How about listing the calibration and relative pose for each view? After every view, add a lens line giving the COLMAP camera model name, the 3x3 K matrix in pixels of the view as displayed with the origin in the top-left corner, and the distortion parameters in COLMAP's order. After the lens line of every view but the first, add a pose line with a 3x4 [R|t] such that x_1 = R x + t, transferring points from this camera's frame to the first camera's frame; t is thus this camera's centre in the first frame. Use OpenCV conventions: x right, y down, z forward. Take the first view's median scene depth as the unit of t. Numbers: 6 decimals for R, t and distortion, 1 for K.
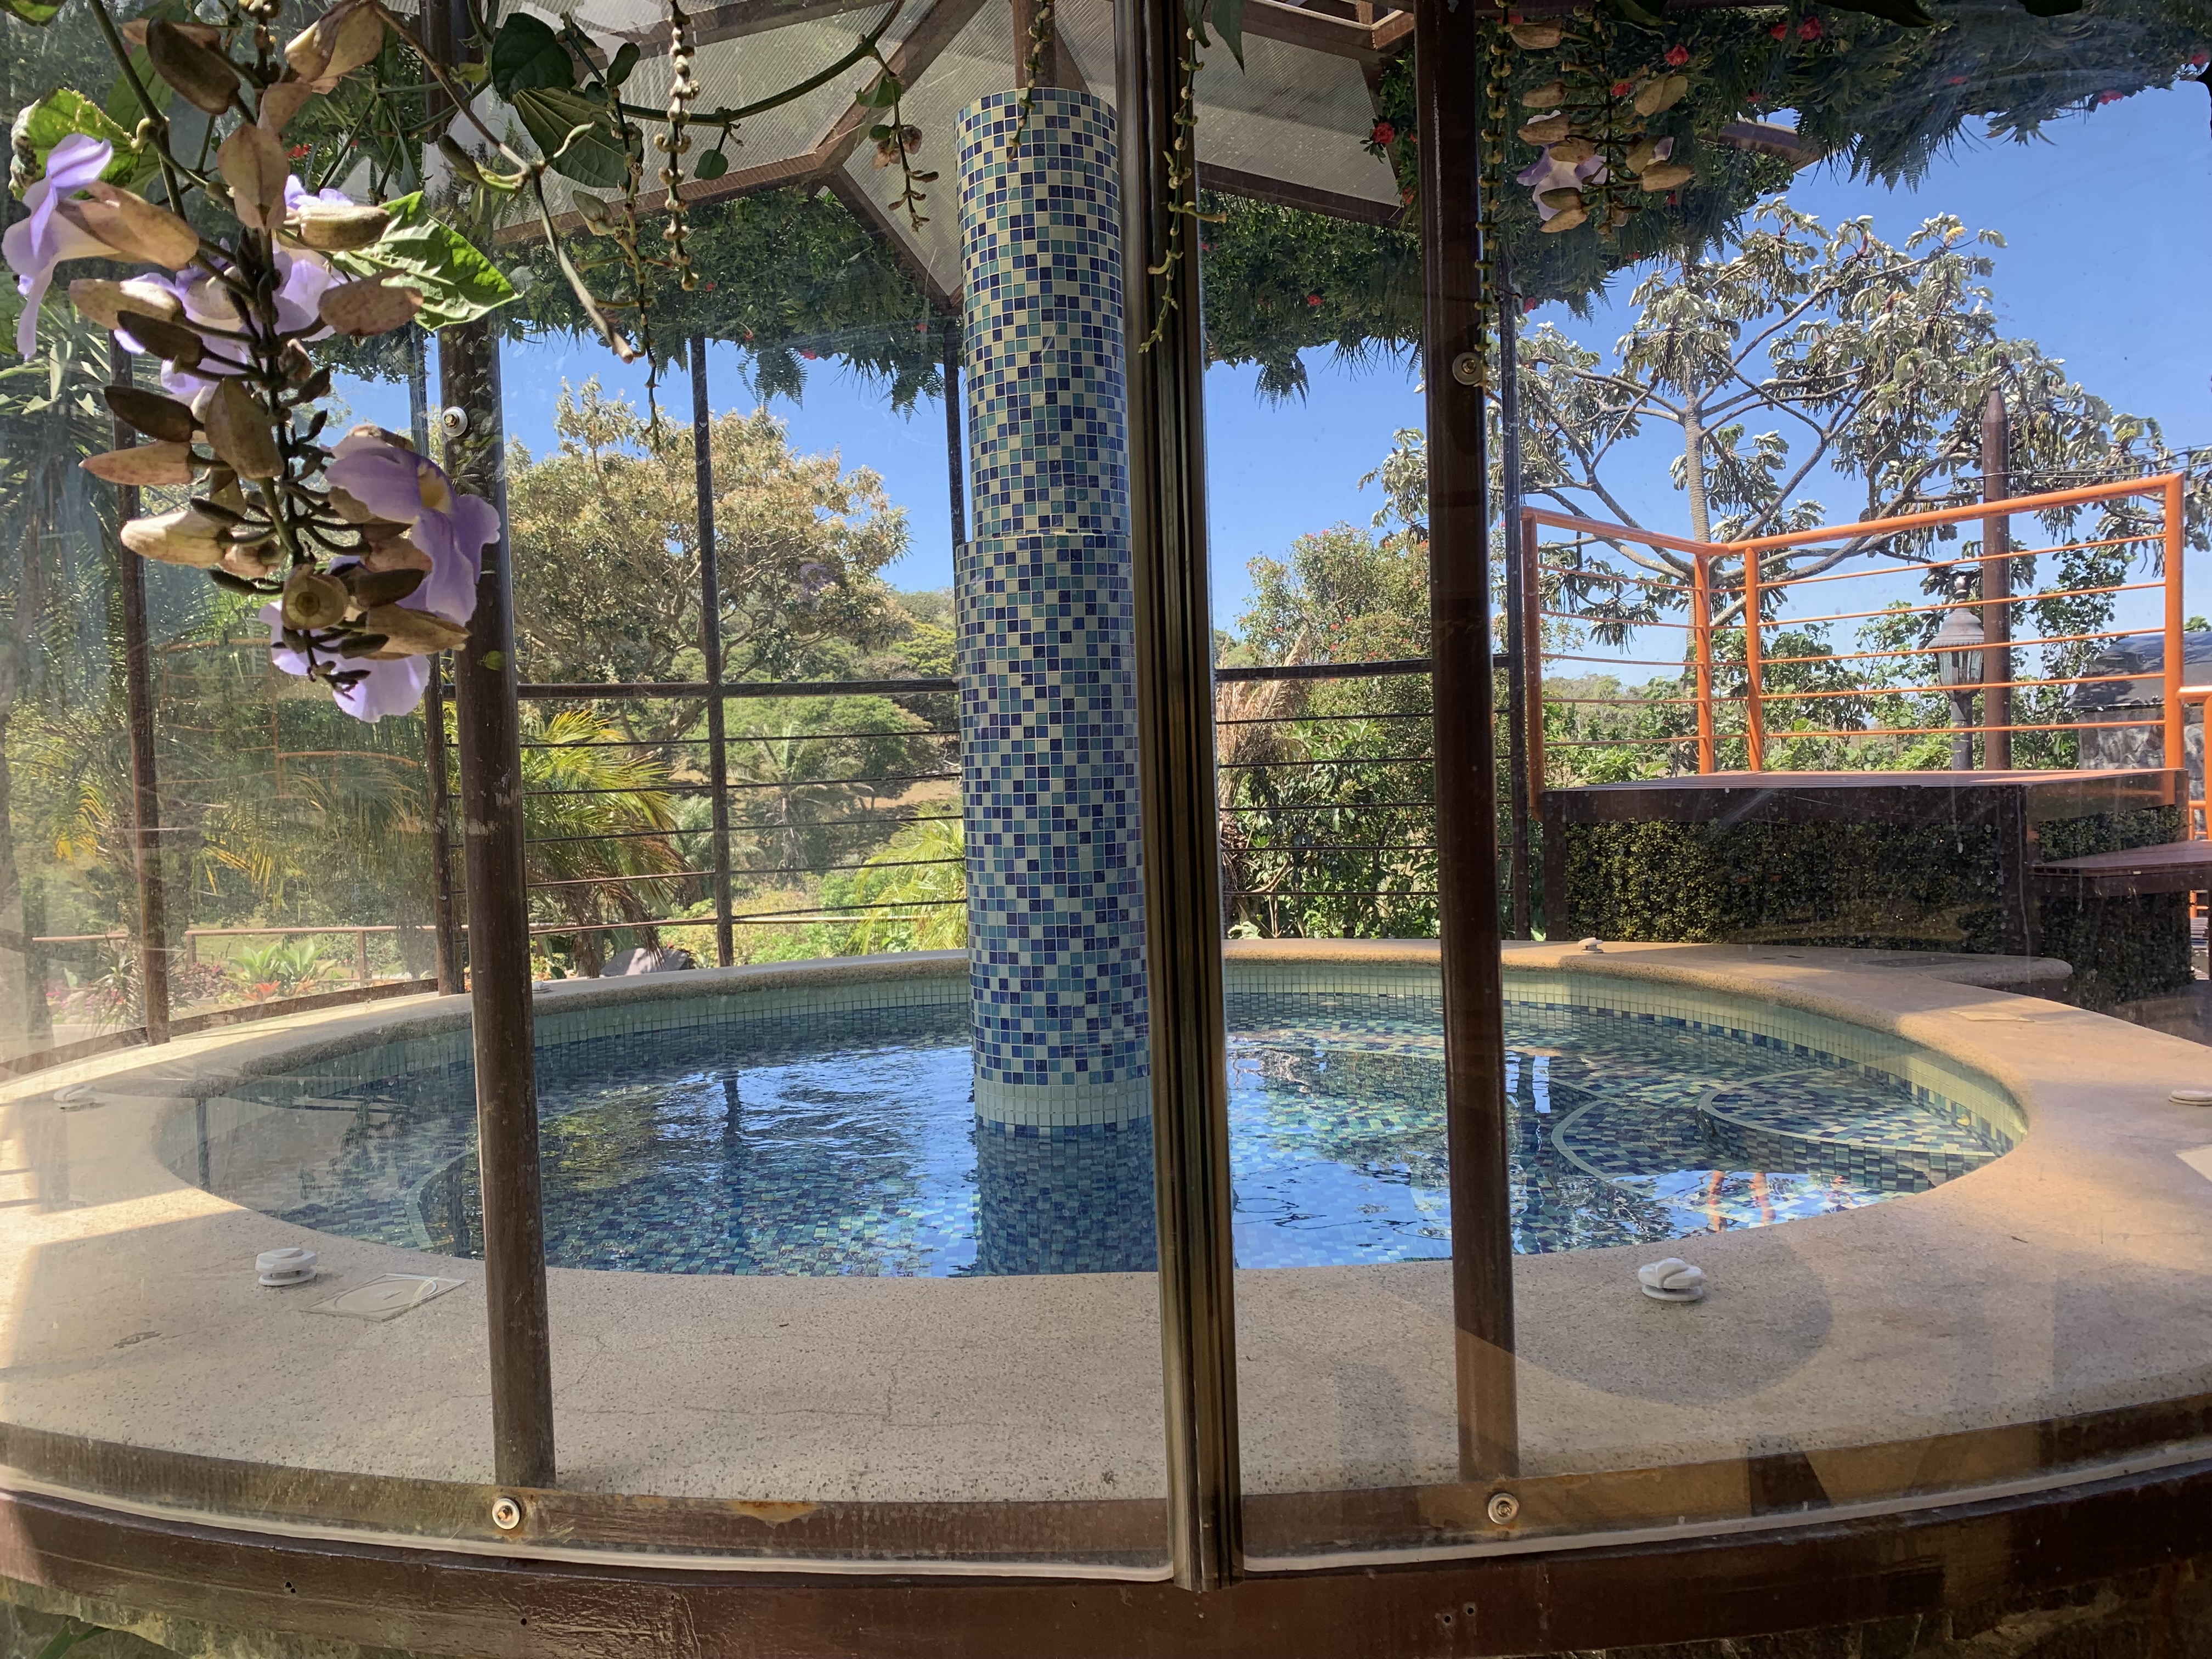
lens RADIAL K [[1669.7, 0, 1105.6], [0, 1669.7, 828.8], [0, 0, 1]] dist [-0.002338, -0.000540]
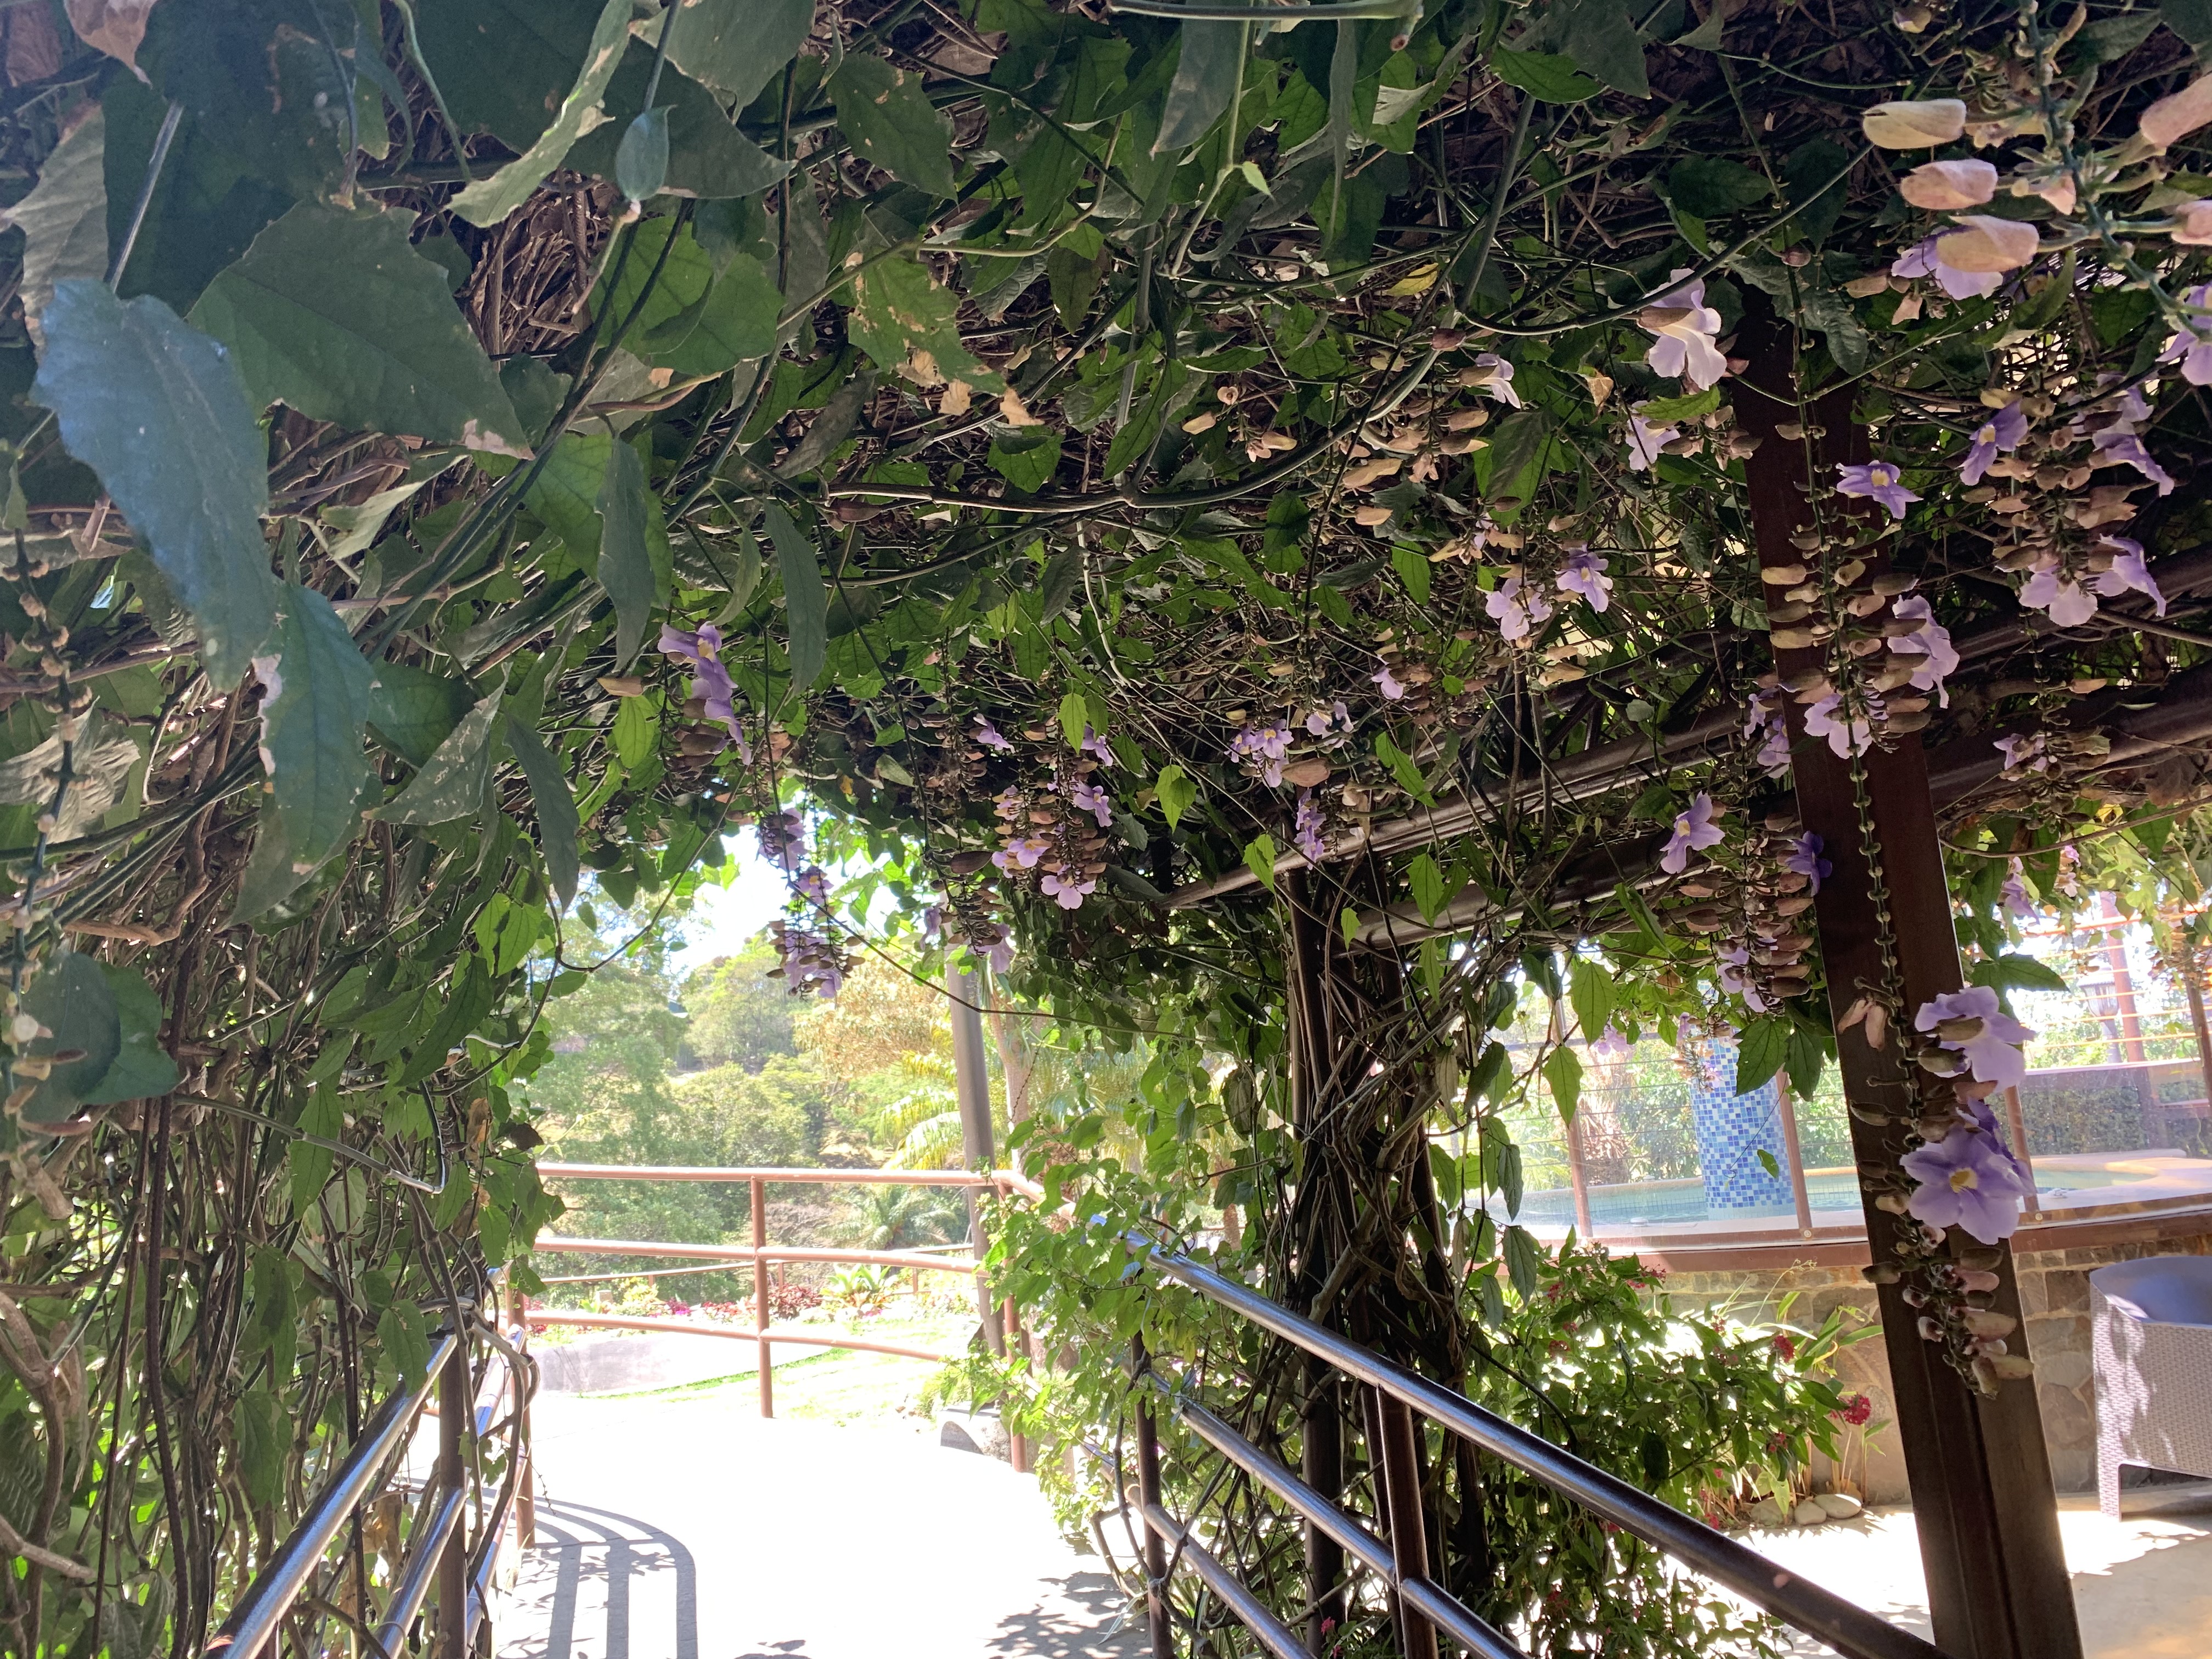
lens RADIAL K [[1669.7, 0, 1106.4], [0, 1669.7, 827.1], [0, 0, 1]] dist [-0.002338, -0.000540]
pose [[0.995543, -0.060215, -0.072584, -0.765515], [0.043483, 0.976020, -0.213296, 0.091225], [0.083686, 0.209189, 0.974288, -1.565770]]
